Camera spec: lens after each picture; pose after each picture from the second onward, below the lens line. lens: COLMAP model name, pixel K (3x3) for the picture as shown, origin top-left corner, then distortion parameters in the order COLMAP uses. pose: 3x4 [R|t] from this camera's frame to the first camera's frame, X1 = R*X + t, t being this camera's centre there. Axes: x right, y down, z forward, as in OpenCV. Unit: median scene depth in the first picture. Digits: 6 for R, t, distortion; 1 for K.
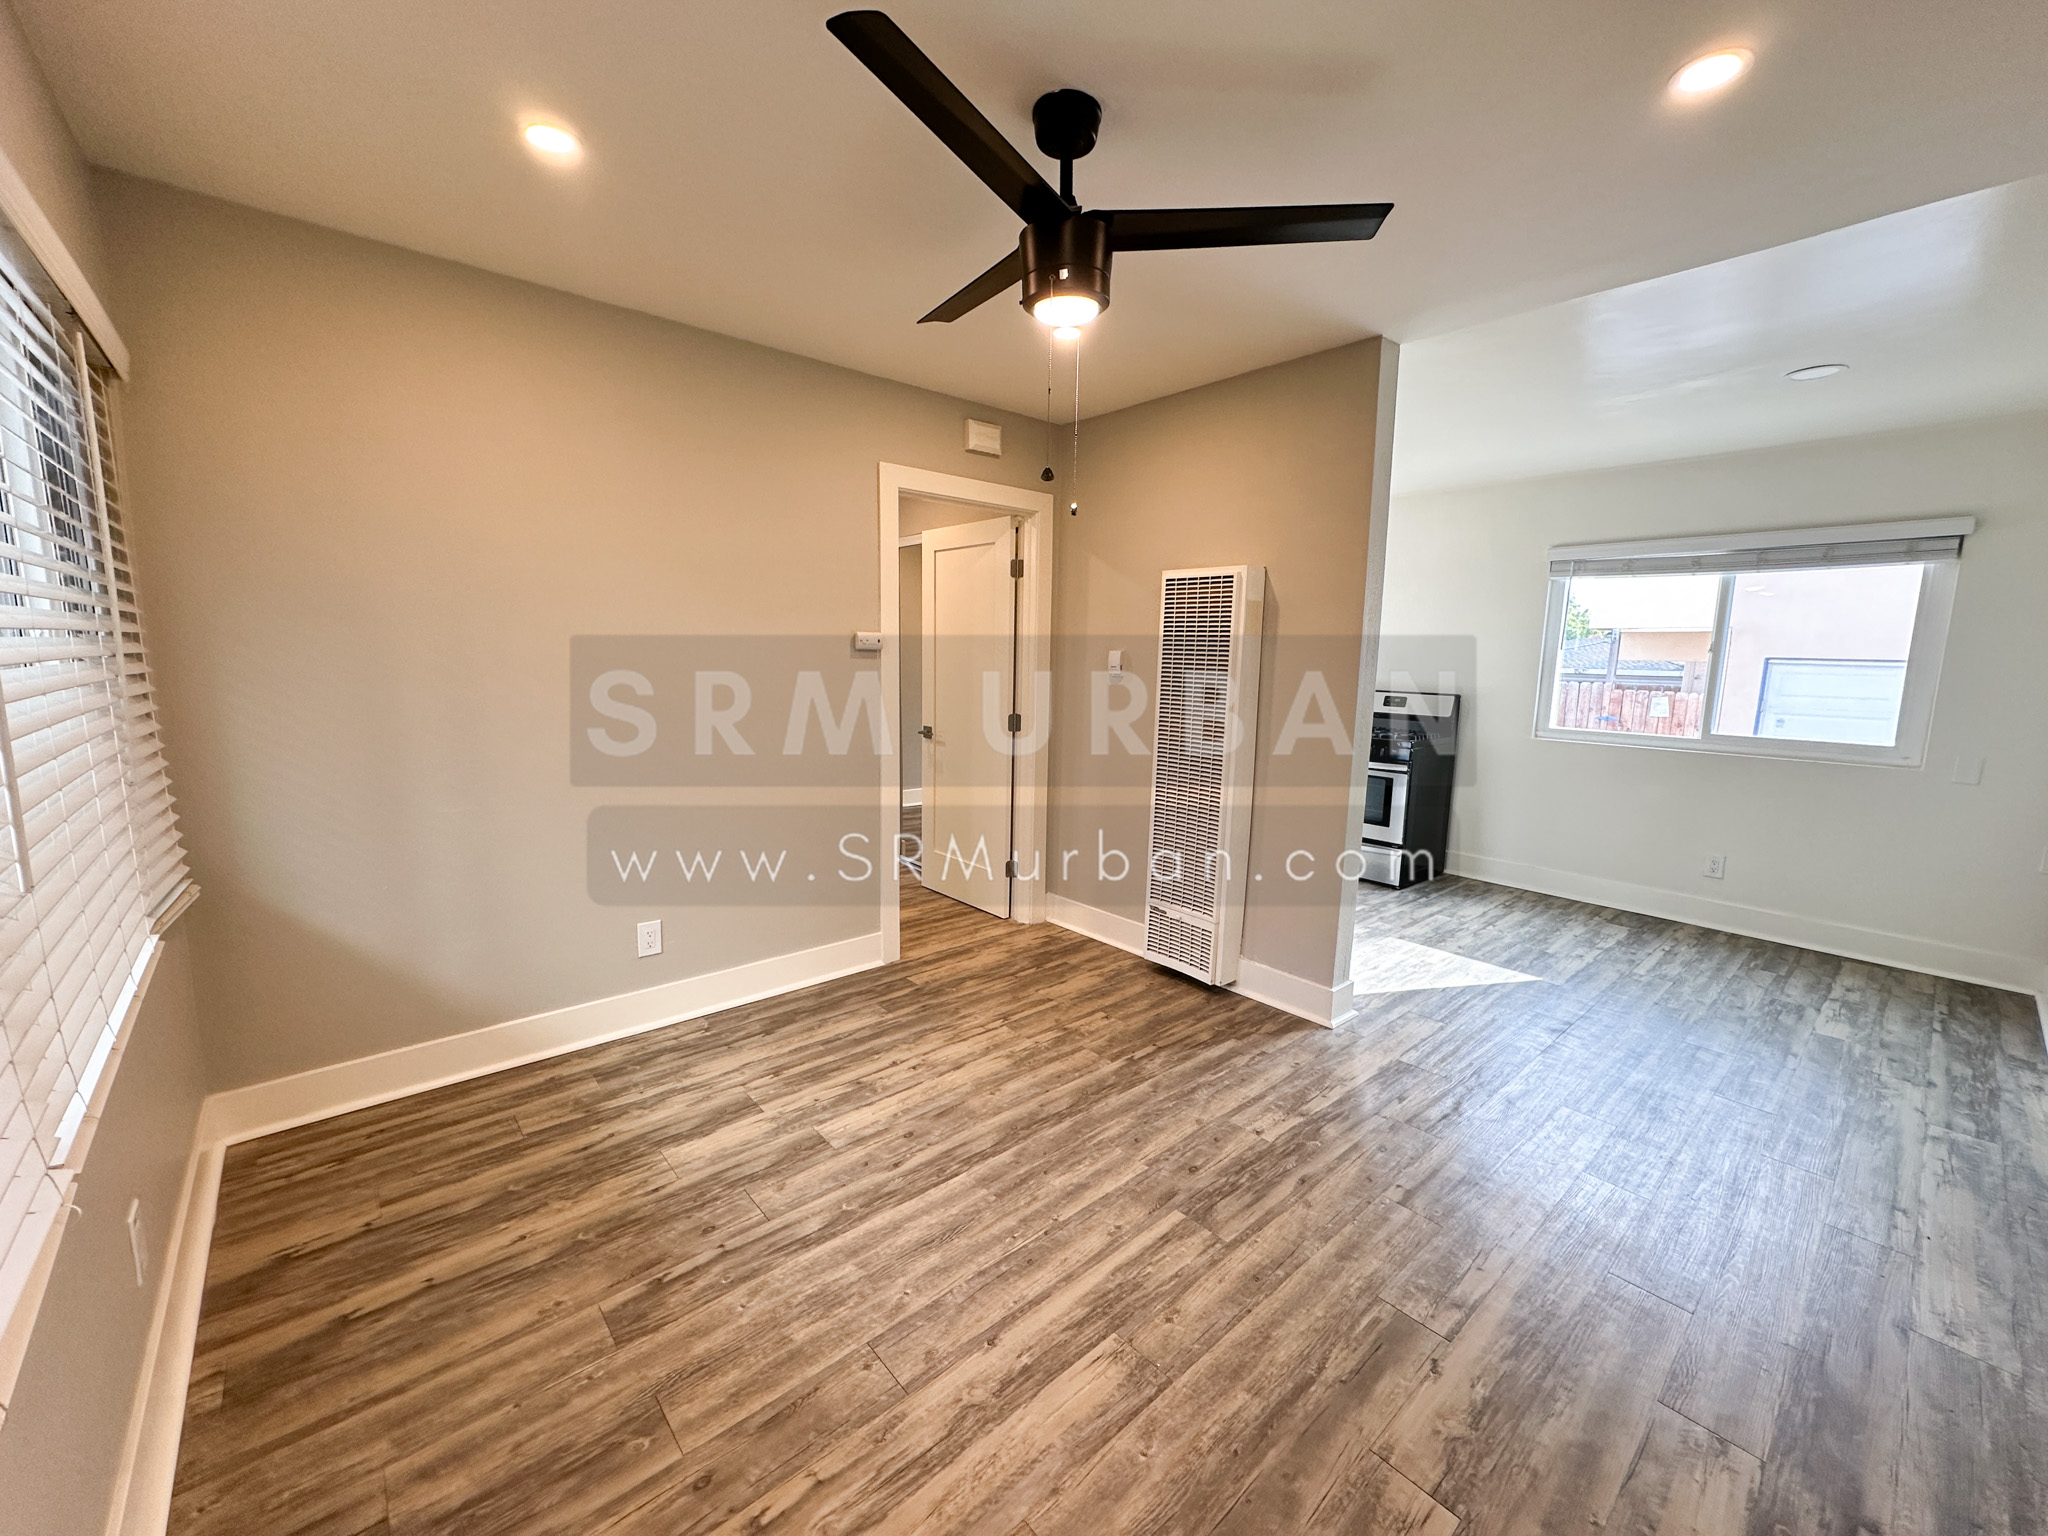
lens RADIAL K [[813.5, 0, 1024.4], [0, 813.5, 765.9], [0, 0, 1]] dist [0.000015, -0.000067]
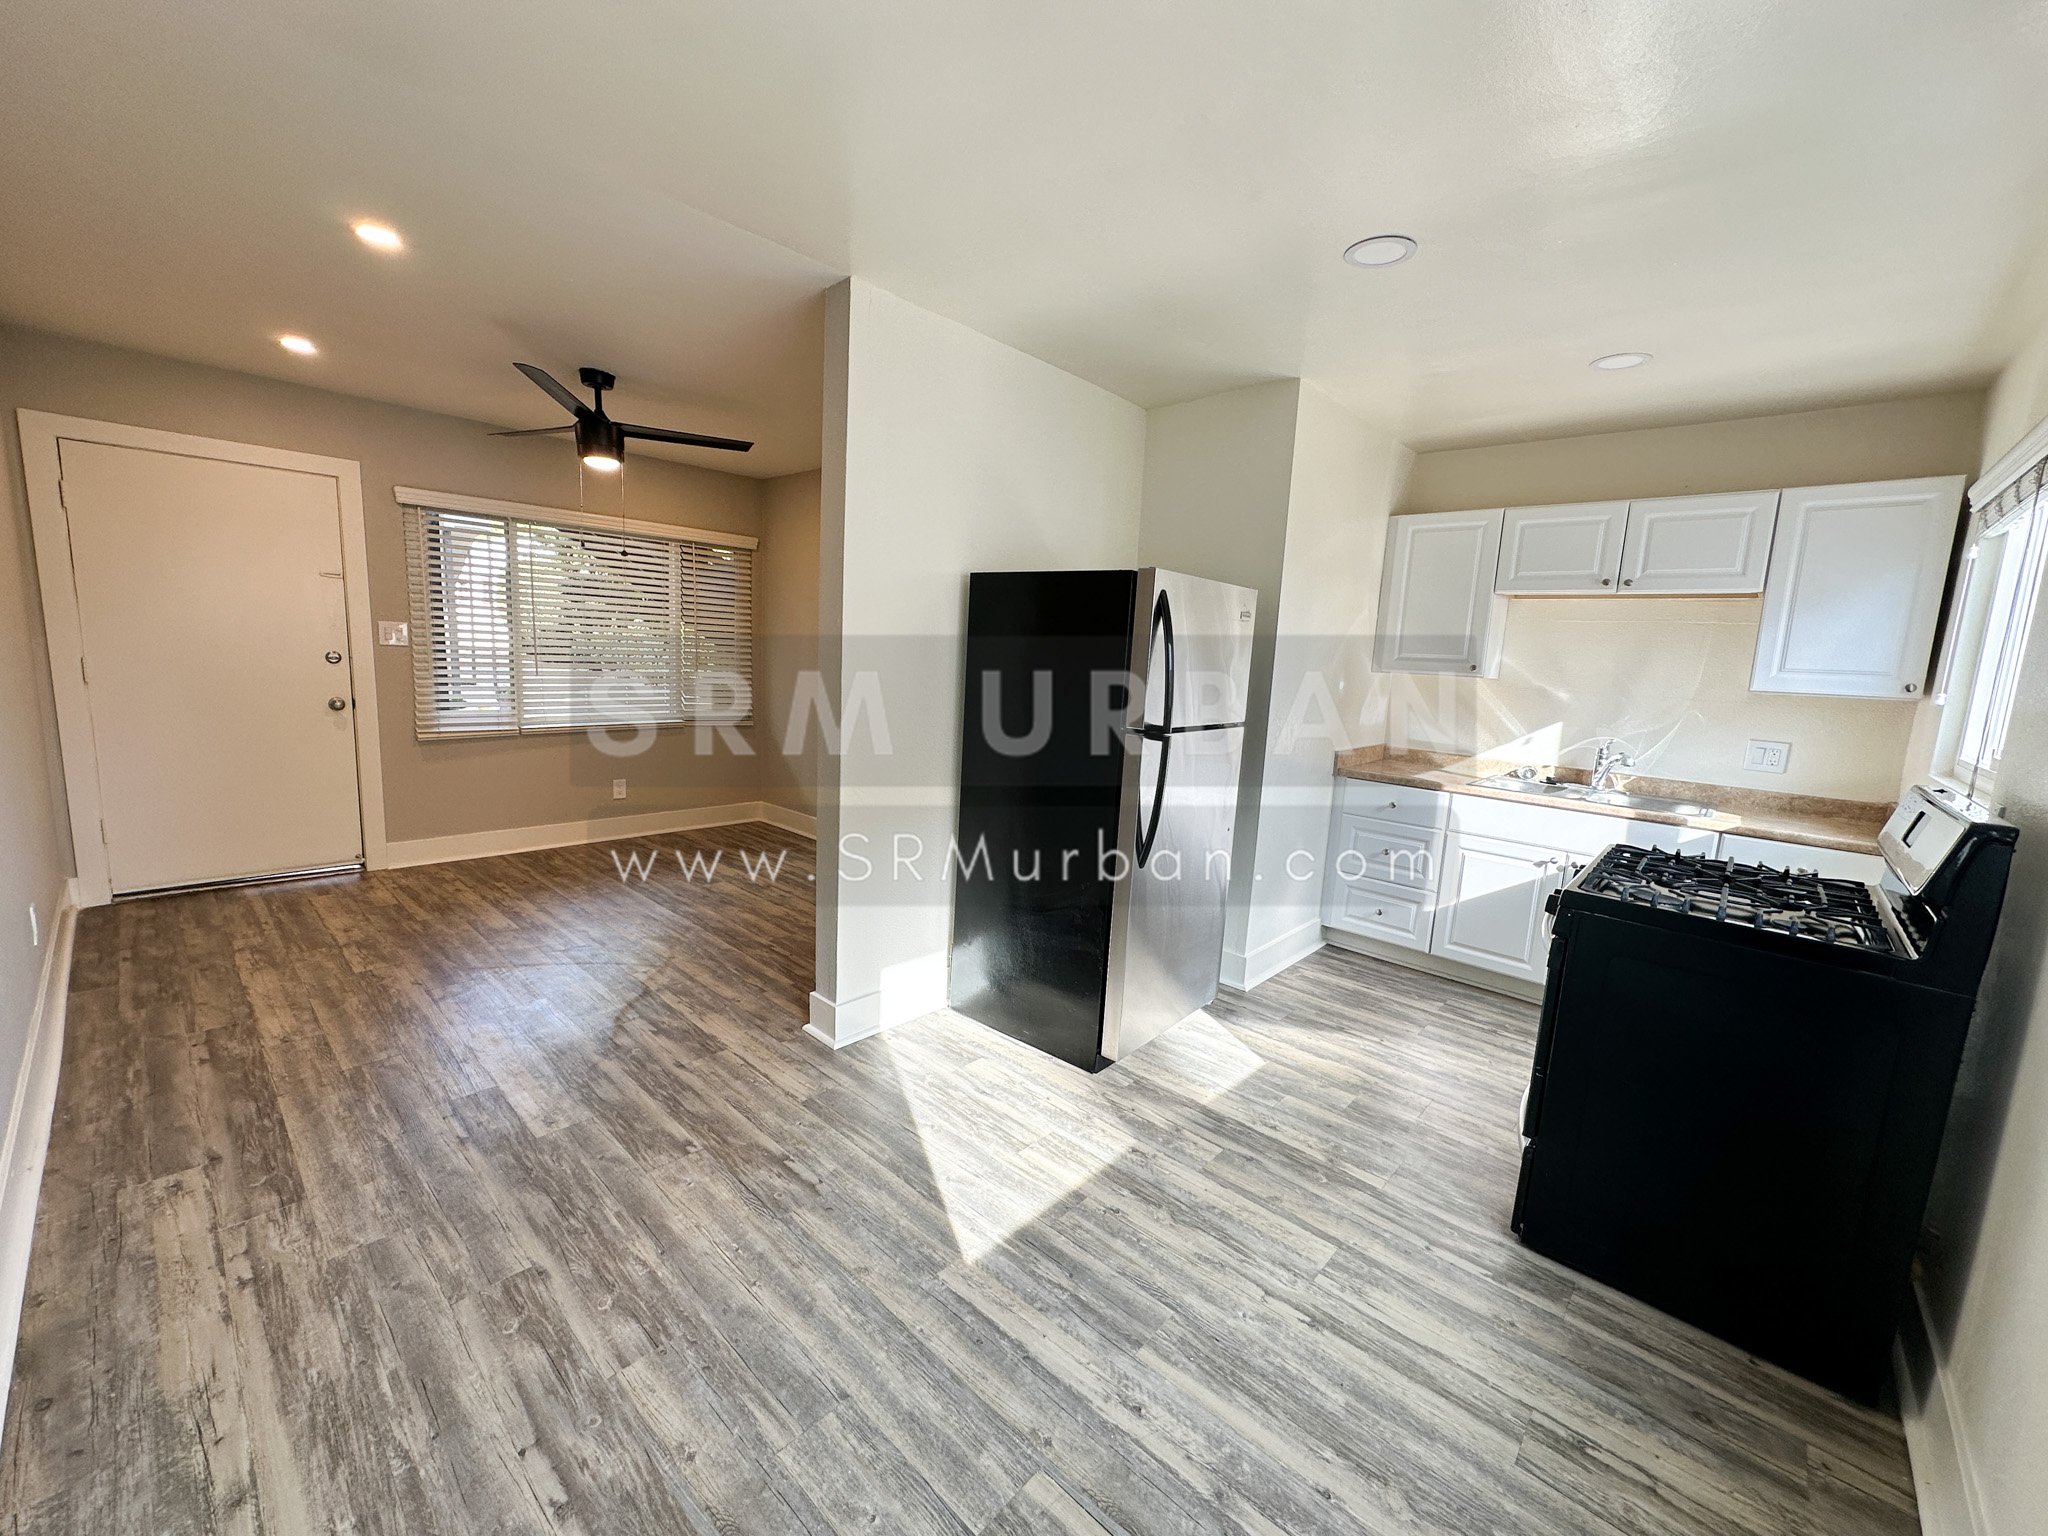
lens RADIAL K [[813.5, 0, 1024.4], [0, 813.5, 765.9], [0, 0, 1]] dist [0.000015, -0.000067]
pose [[0.113043, 0.132520, -0.984713, 1.117972], [-0.188925, 0.975852, 0.109639, -0.111887], [0.975463, 0.173643, 0.135350, 0.917310]]
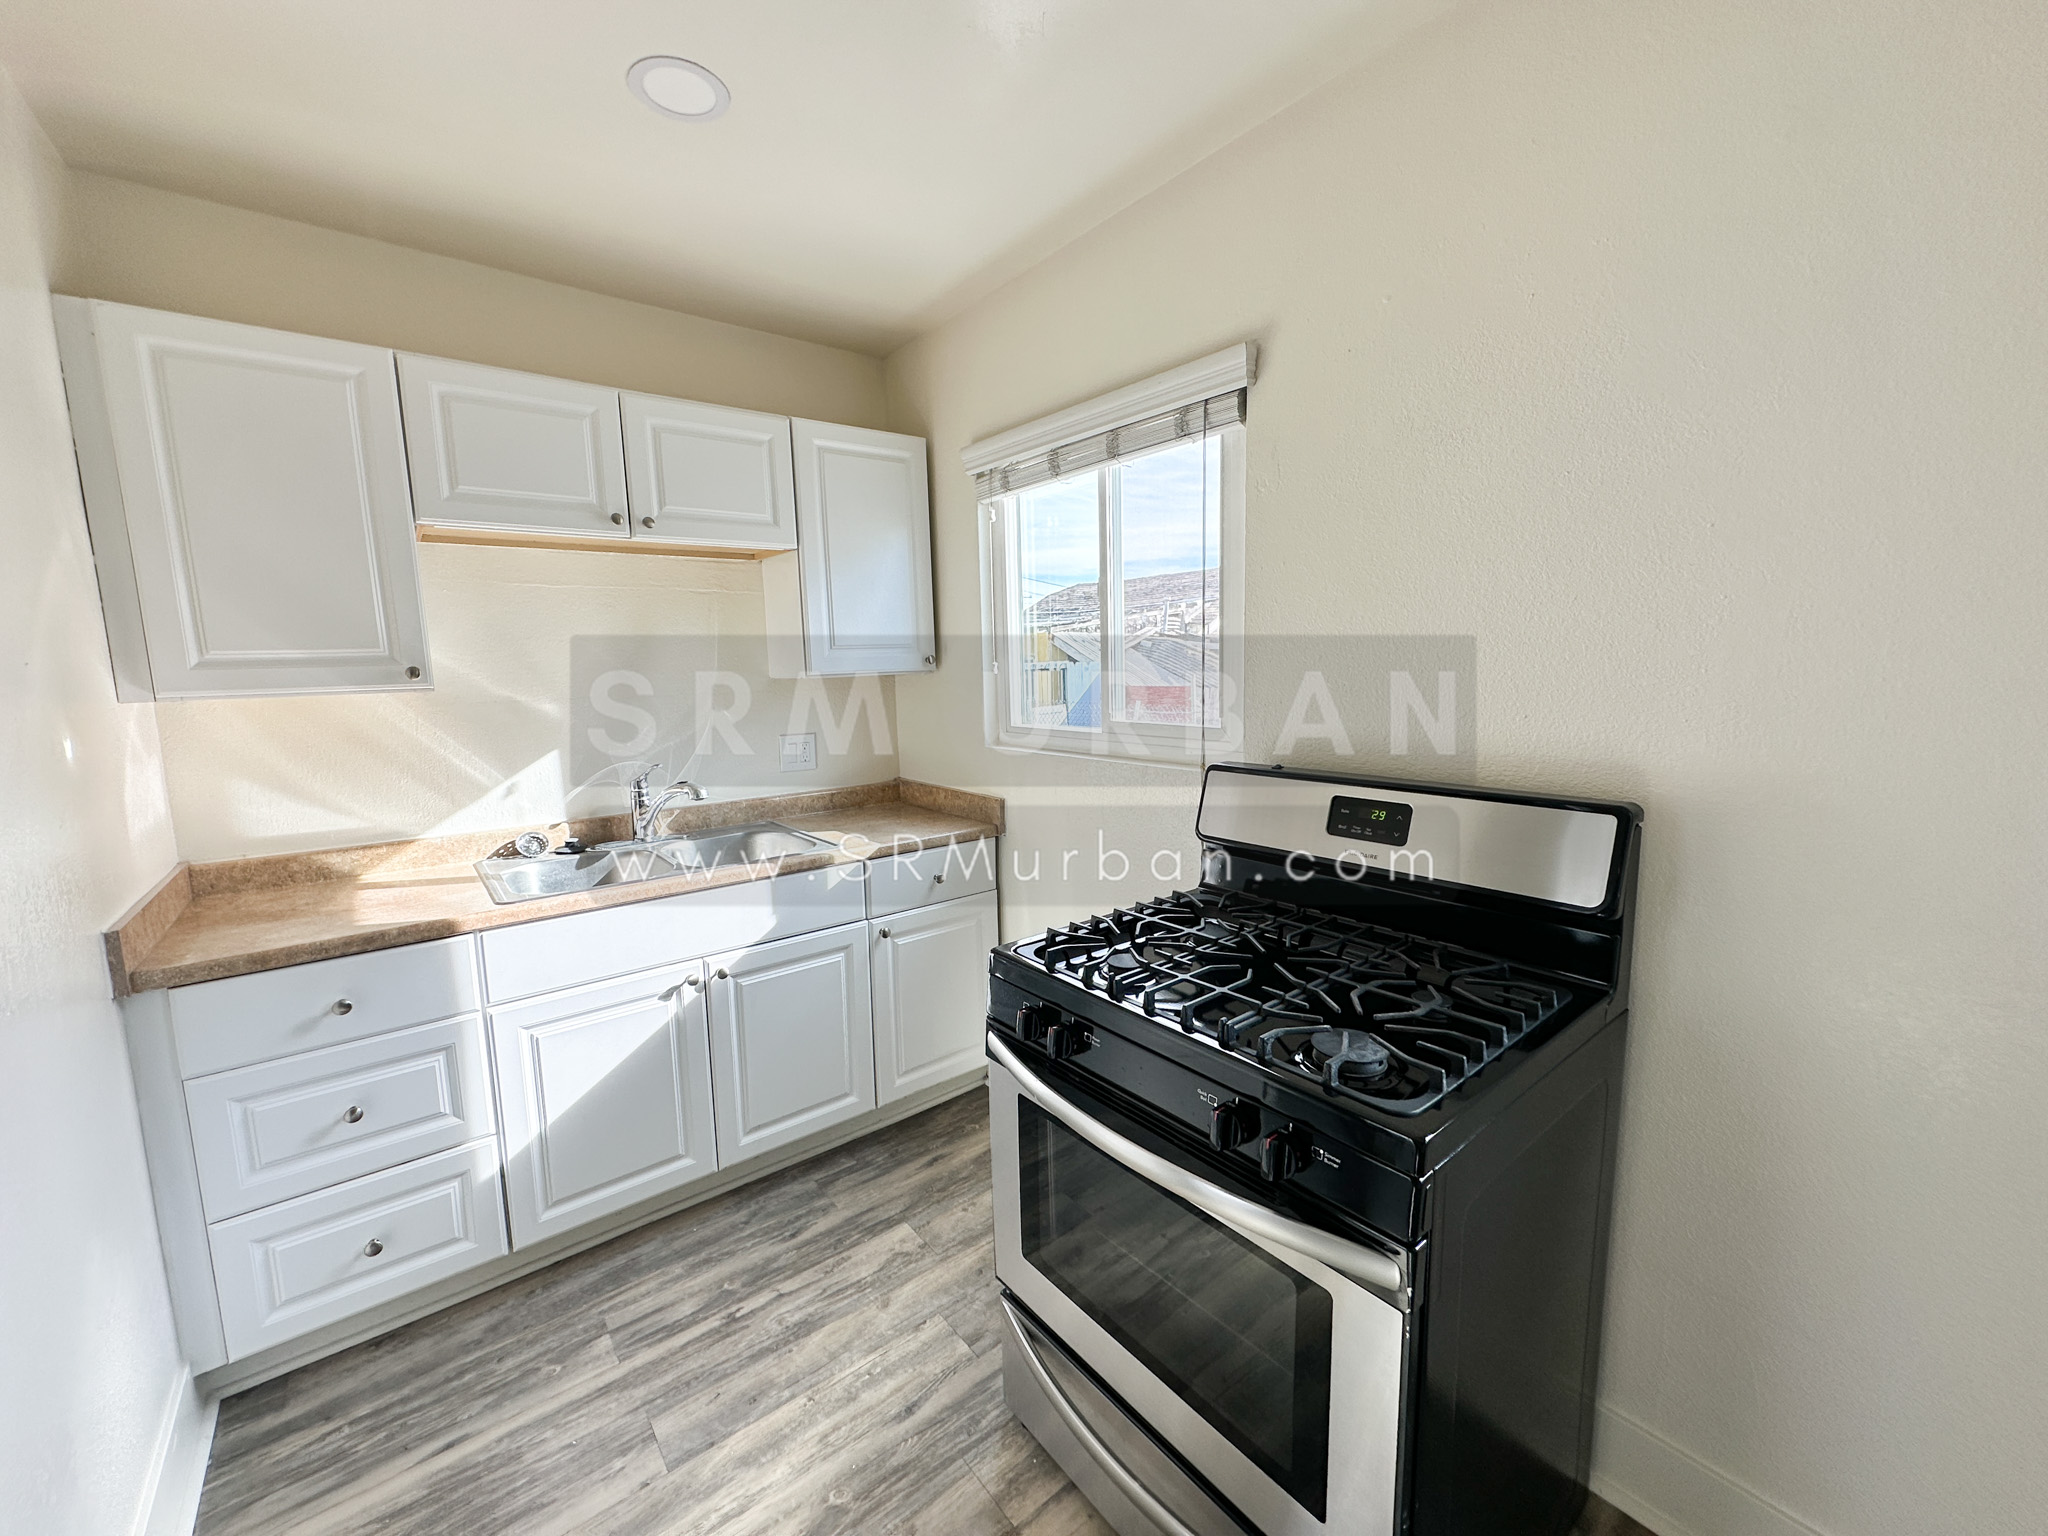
lens RADIAL K [[813.5, 0, 1024.4], [0, 813.5, 765.9], [0, 0, 1]] dist [0.000015, -0.000067]
pose [[0.997998, -0.036151, -0.051898, 0.545807], [0.035437, 0.999265, -0.014600, -0.149056], [0.052387, 0.012731, 0.998546, 1.105845]]
